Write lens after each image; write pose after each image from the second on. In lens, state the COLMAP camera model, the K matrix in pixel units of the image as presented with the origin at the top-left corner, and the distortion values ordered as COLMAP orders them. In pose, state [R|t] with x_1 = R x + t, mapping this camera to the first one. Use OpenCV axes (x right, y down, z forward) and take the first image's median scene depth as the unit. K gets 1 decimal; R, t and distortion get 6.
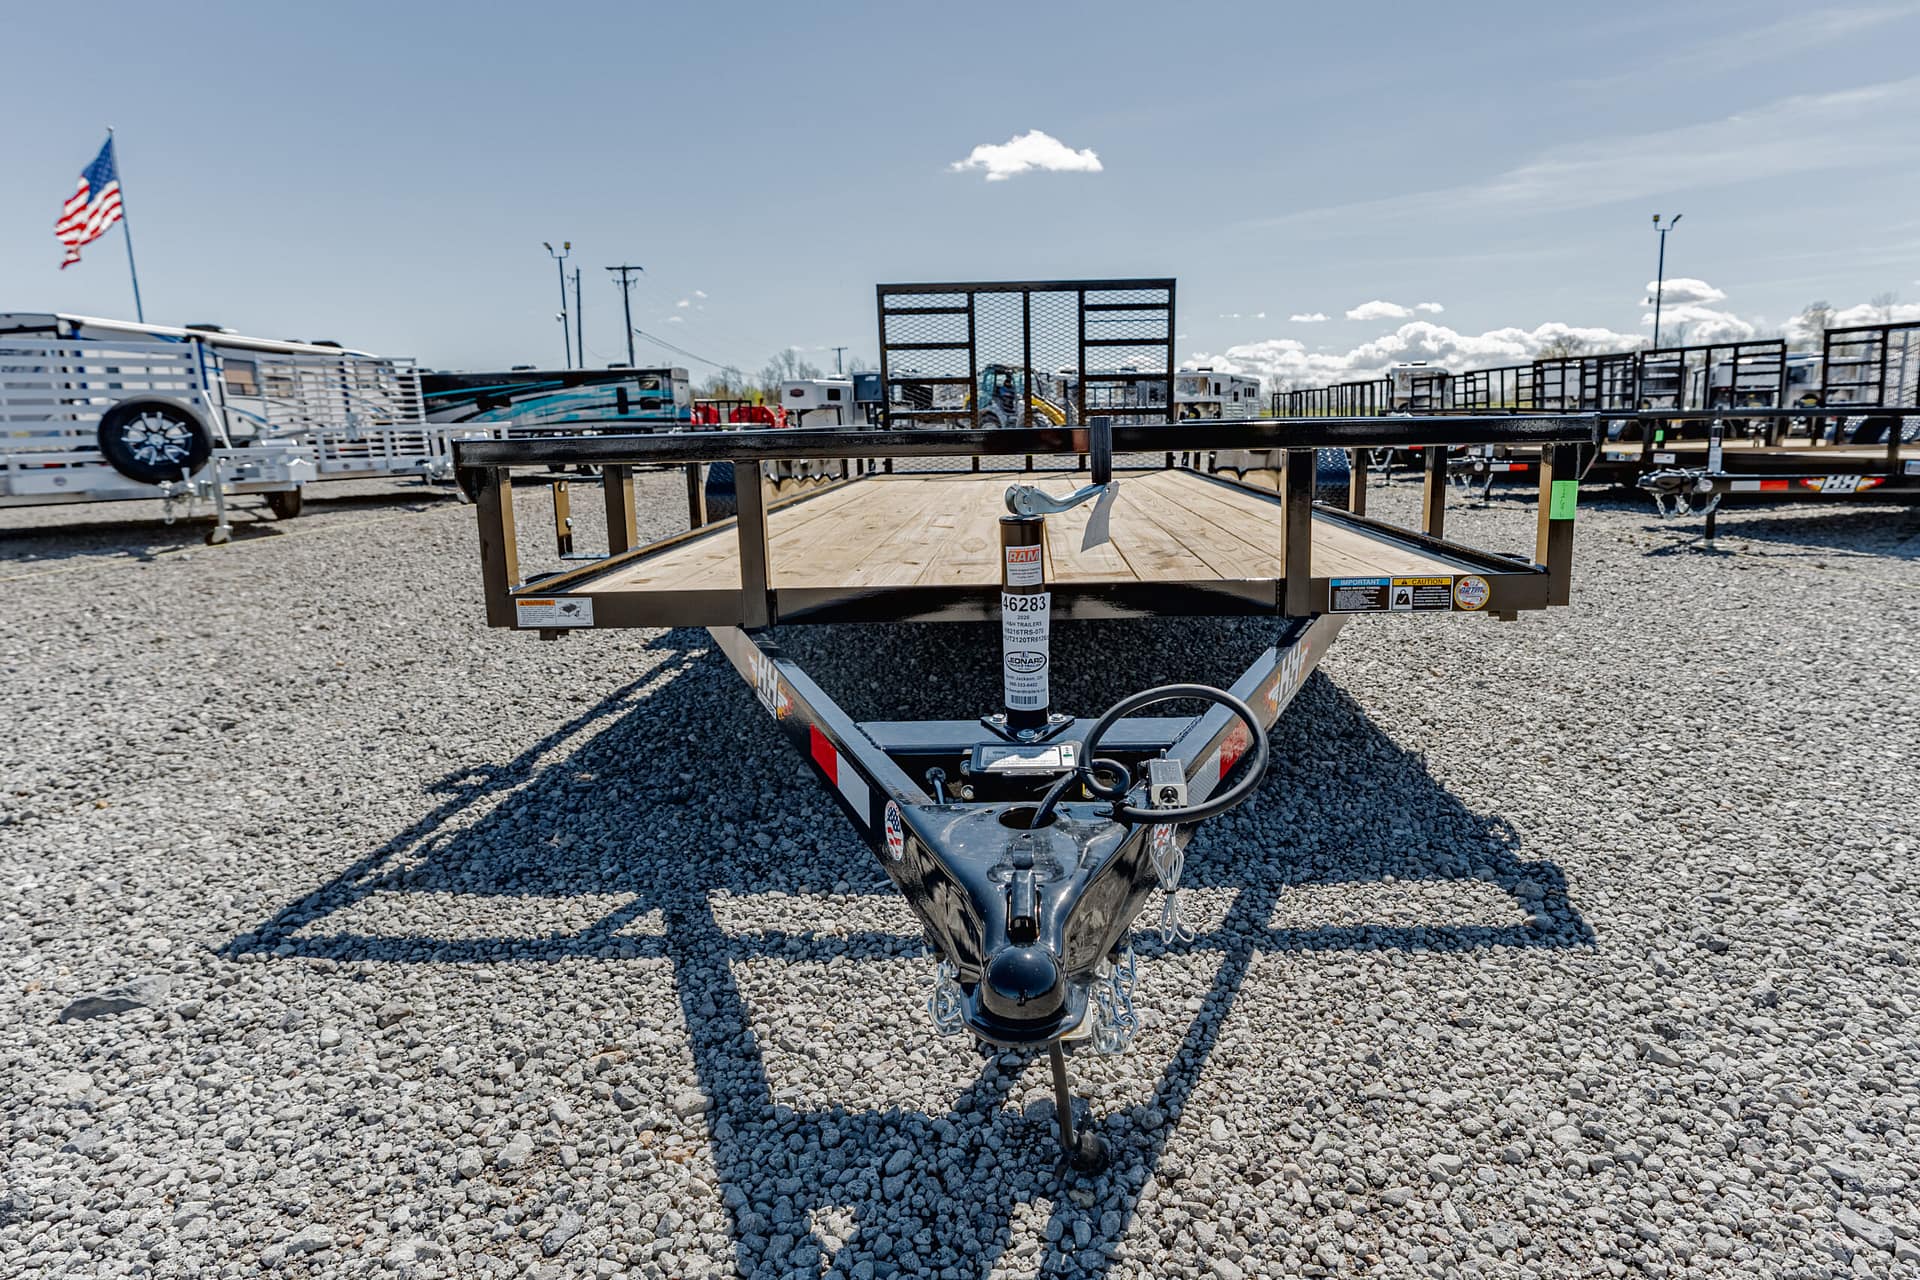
lens RADIAL K [[999.1, 0, 1020.7], [0, 999.1, 584.6], [0, 0, 1]] dist [-0.001613, 0.000179]
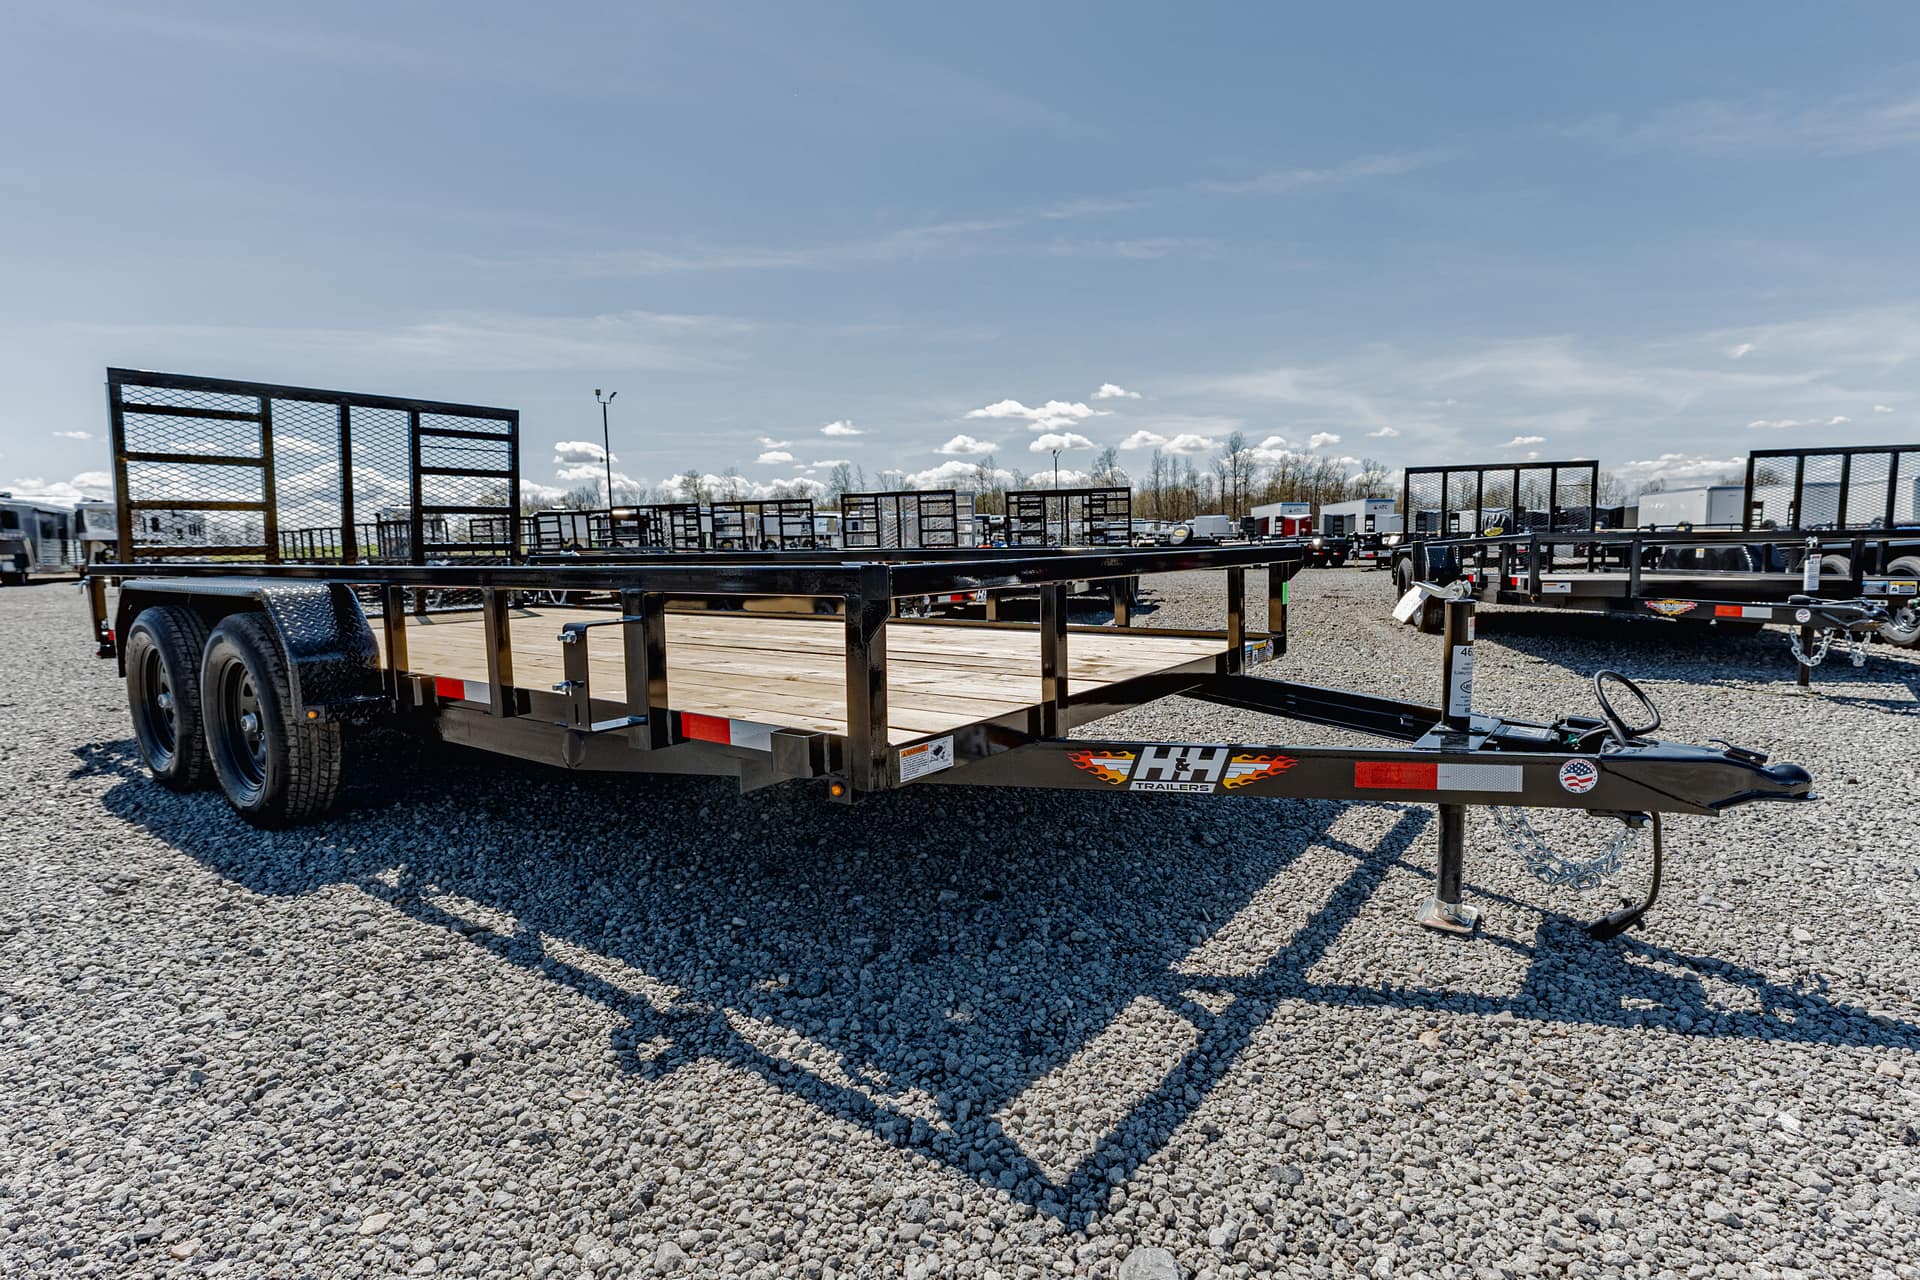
lens RADIAL K [[941.9, 0, 960.0], [0, 941.9, 640.0], [0, 0, 1]] dist [0.001852, 0.001024]
pose [[0.589869, -0.074914, 0.804016, -0.340221], [0.138089, 0.990379, -0.009032, -0.019658], [-0.795604, 0.116353, 0.594538, 0.143545]]
